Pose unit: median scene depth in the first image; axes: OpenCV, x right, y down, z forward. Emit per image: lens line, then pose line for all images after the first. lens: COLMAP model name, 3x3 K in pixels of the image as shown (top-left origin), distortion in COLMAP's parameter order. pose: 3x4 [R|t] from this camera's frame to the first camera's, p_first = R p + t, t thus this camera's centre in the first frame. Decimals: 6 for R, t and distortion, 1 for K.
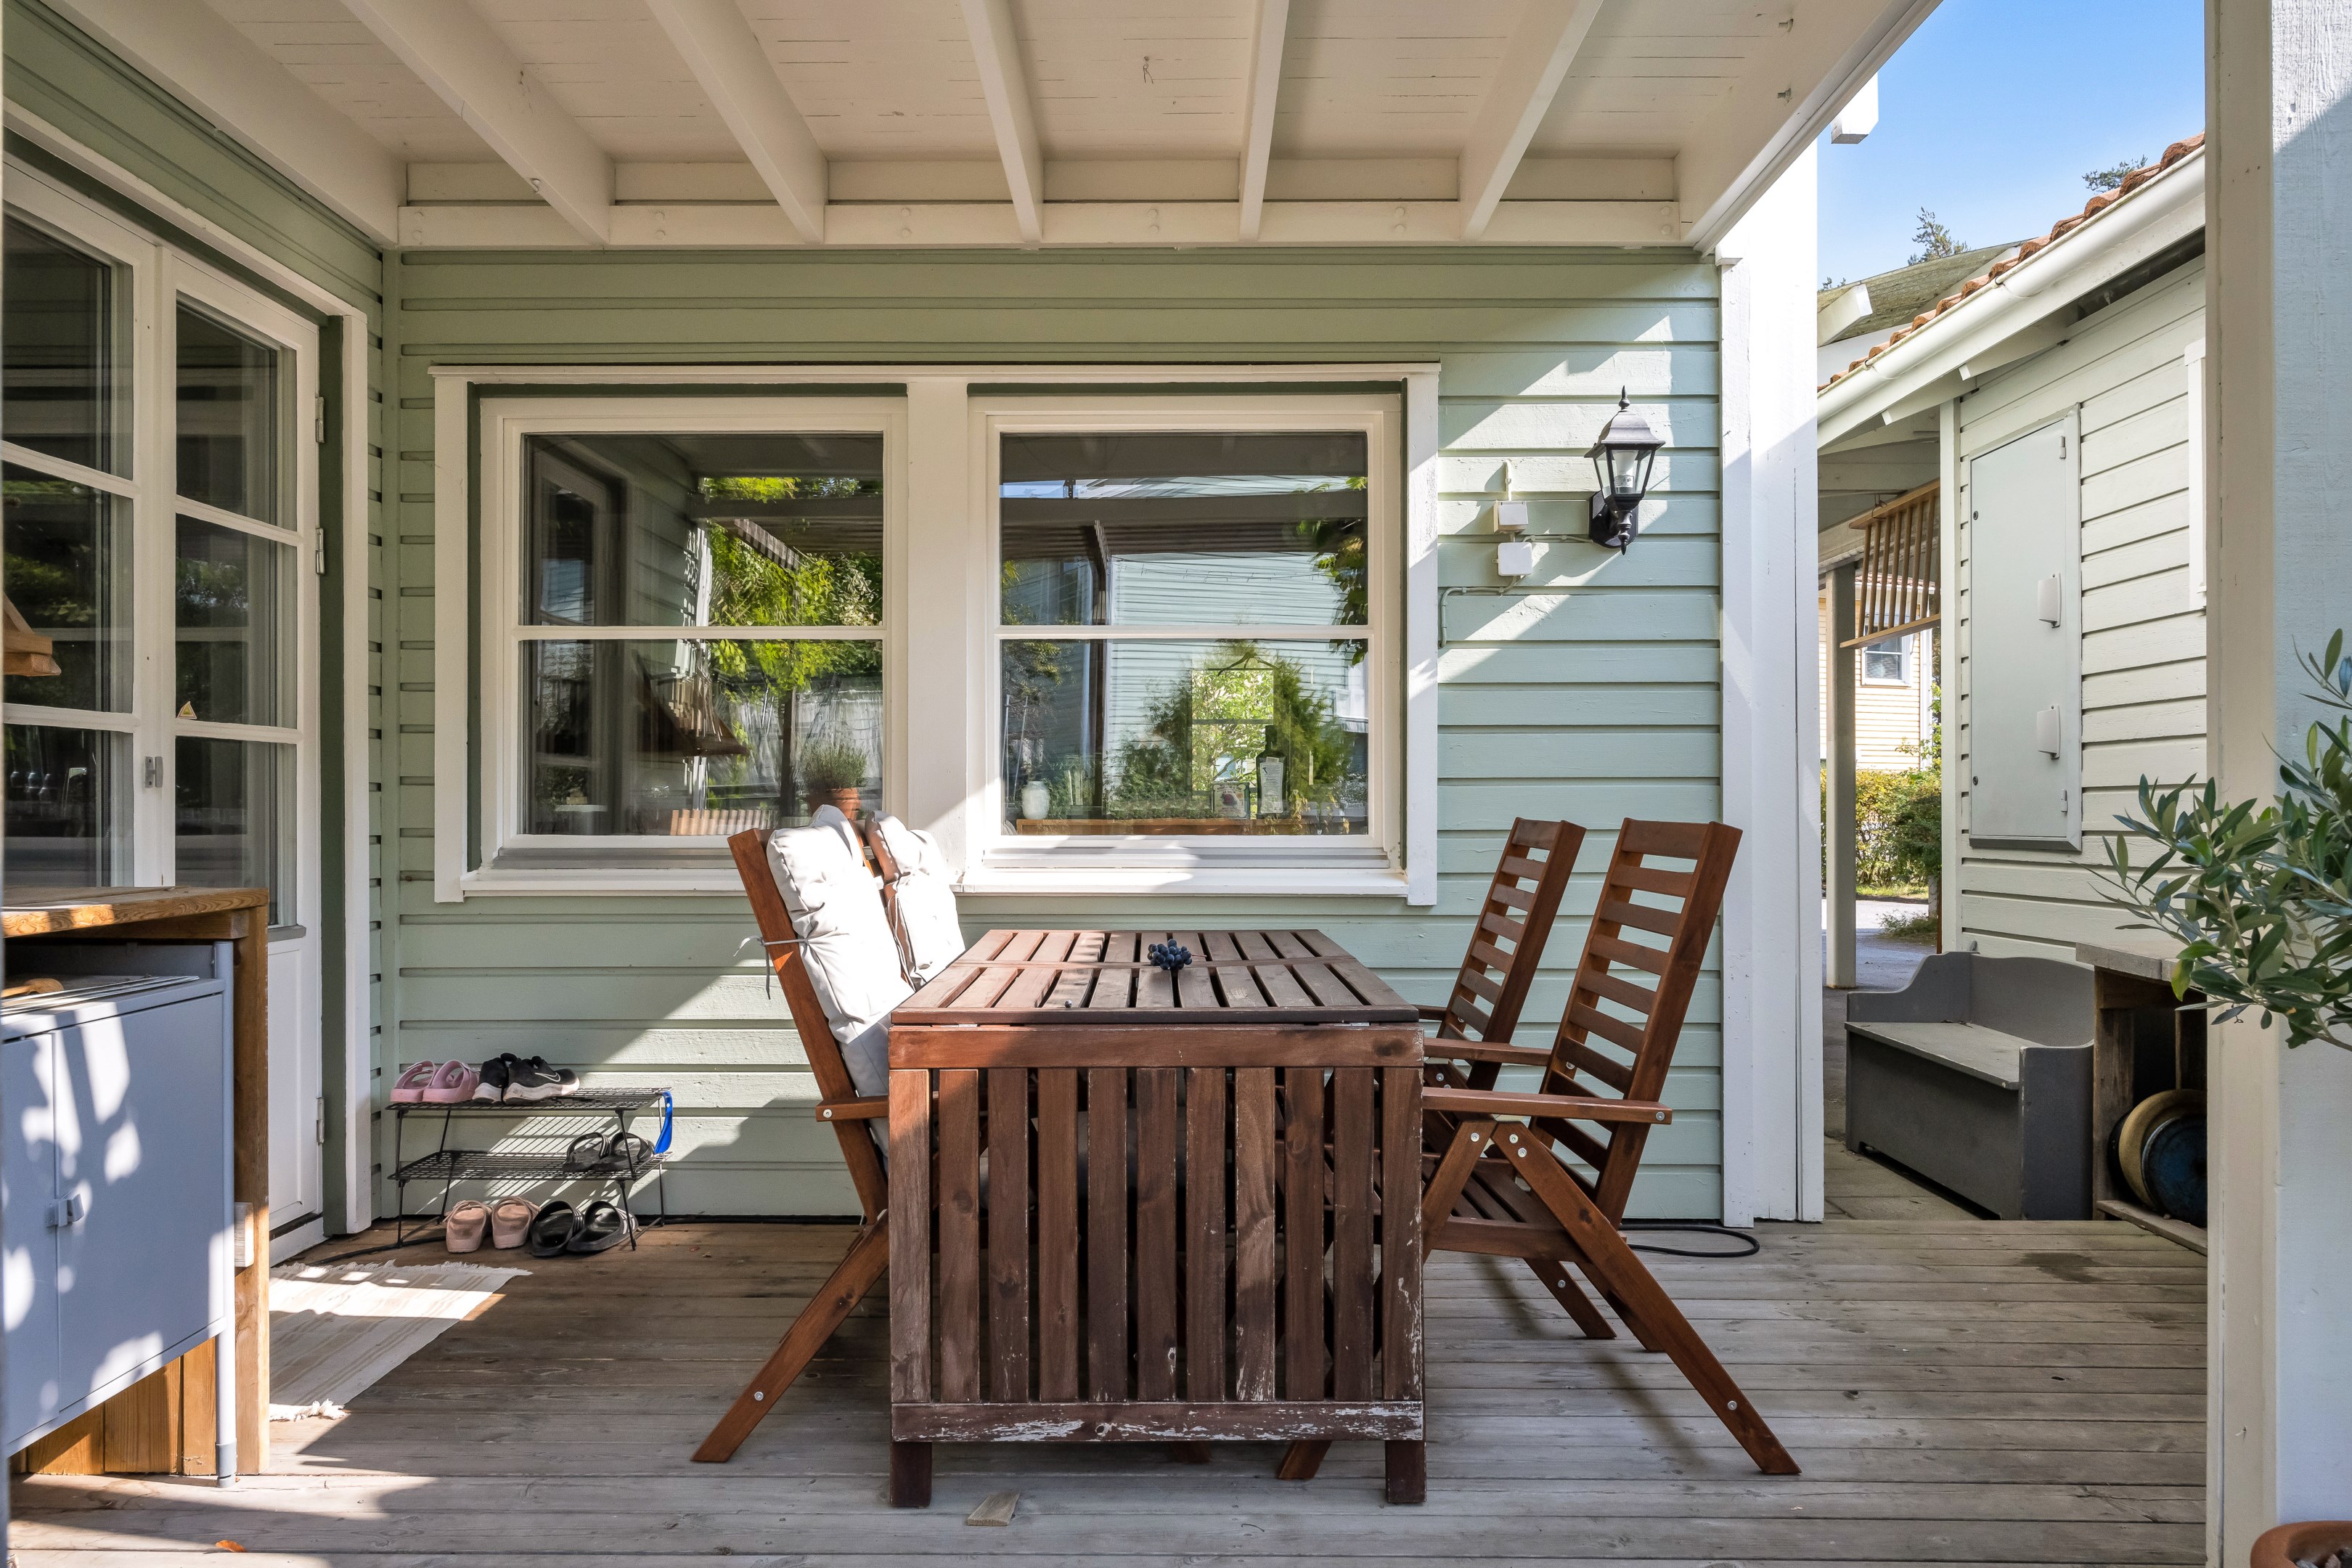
lens RADIAL K [[1577.3, 0, 1176.0], [0, 1577.3, 784.0], [0, 0, 1]] dist [-0.002874, -0.001211]
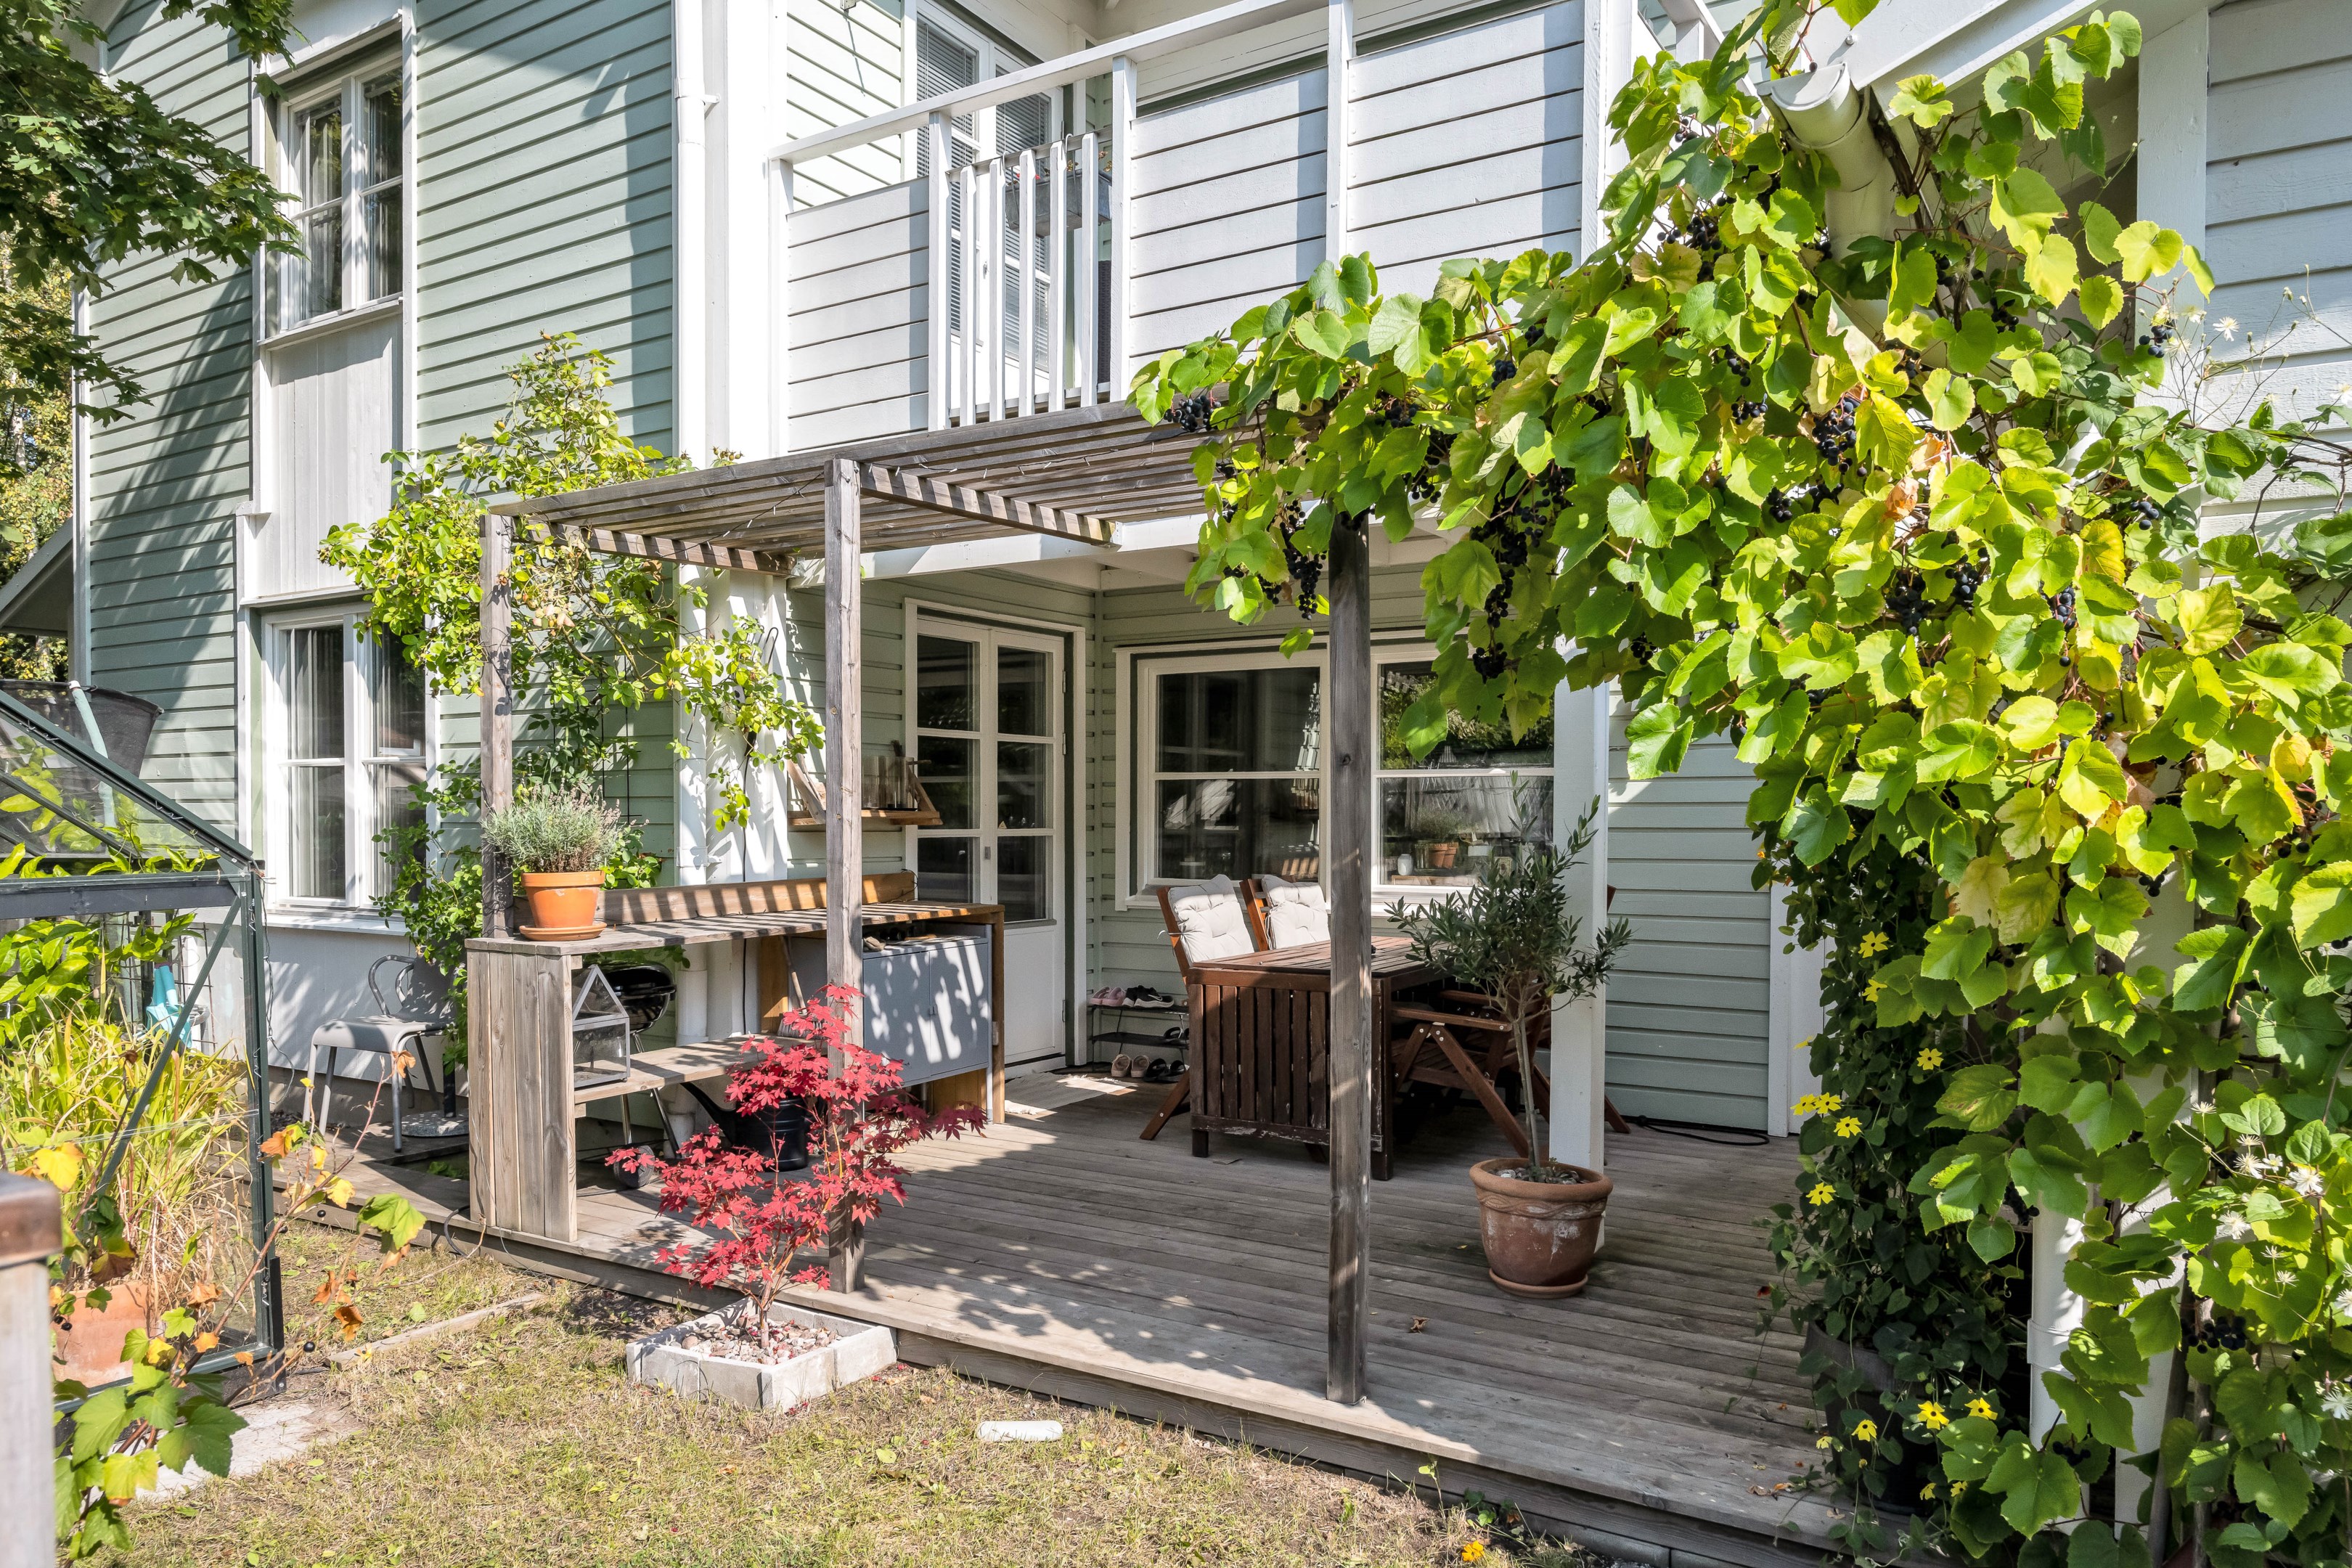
lens RADIAL K [[1577.3, 0, 1176.0], [0, 1577.3, 784.0], [0, 0, 1]] dist [-0.002874, -0.001211]
pose [[0.850454, -0.009264, -0.525969, 0.729268], [0.005934, 0.999950, -0.008016, -0.078081], [0.526017, 0.003696, 0.850466, -0.756753]]
